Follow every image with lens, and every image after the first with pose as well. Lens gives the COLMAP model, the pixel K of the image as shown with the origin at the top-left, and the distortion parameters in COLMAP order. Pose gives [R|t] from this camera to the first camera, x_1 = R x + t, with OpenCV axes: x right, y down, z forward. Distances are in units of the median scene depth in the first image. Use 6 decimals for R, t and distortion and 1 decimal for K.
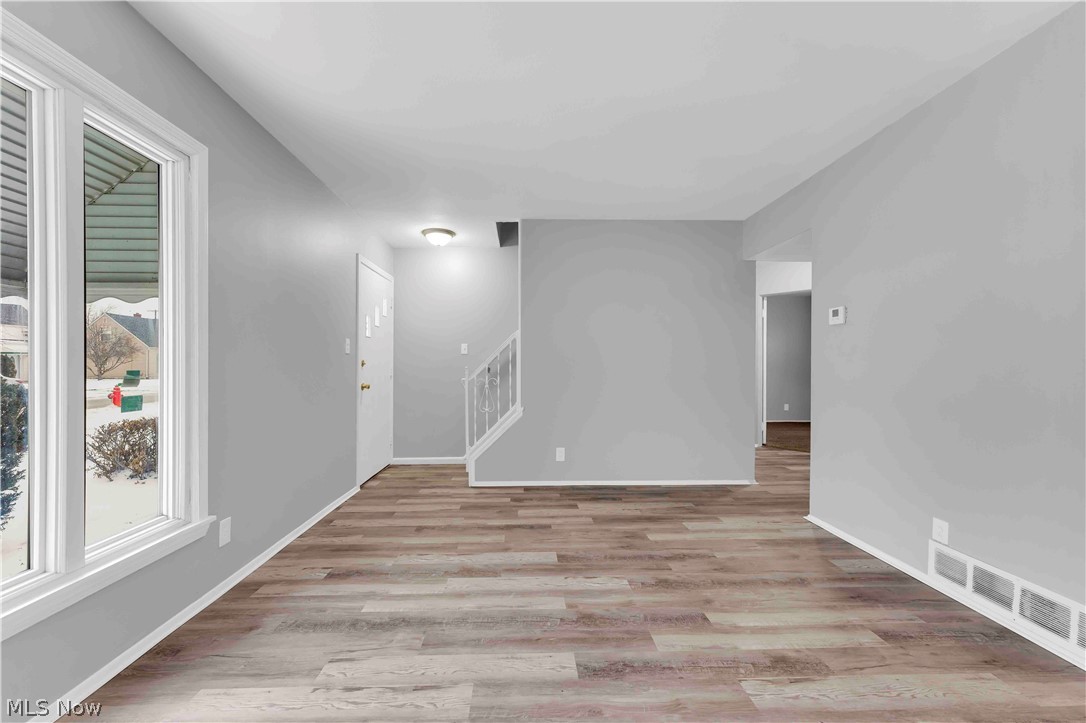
lens RADIAL K [[437.8, 0, 534.9], [0, 437.8, 366.4], [0, 0, 1]] dist [0.002292, -0.000266]
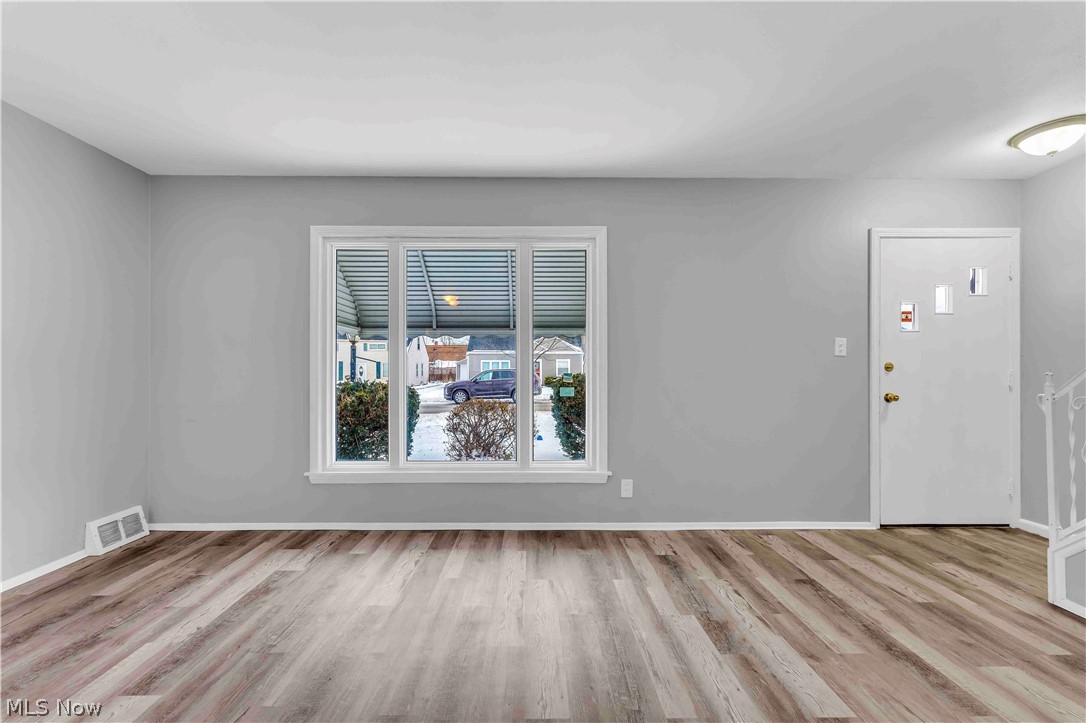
lens RADIAL K [[437.8, 0, 533.6], [0, 437.8, 365.6], [0, 0, 1]] dist [0.002292, -0.000266]
pose [[-0.020103, -0.010058, -0.999747, 0.686348], [0.001720, 0.999948, -0.010095, -0.004061], [0.999796, -0.001923, -0.020085, 0.703742]]
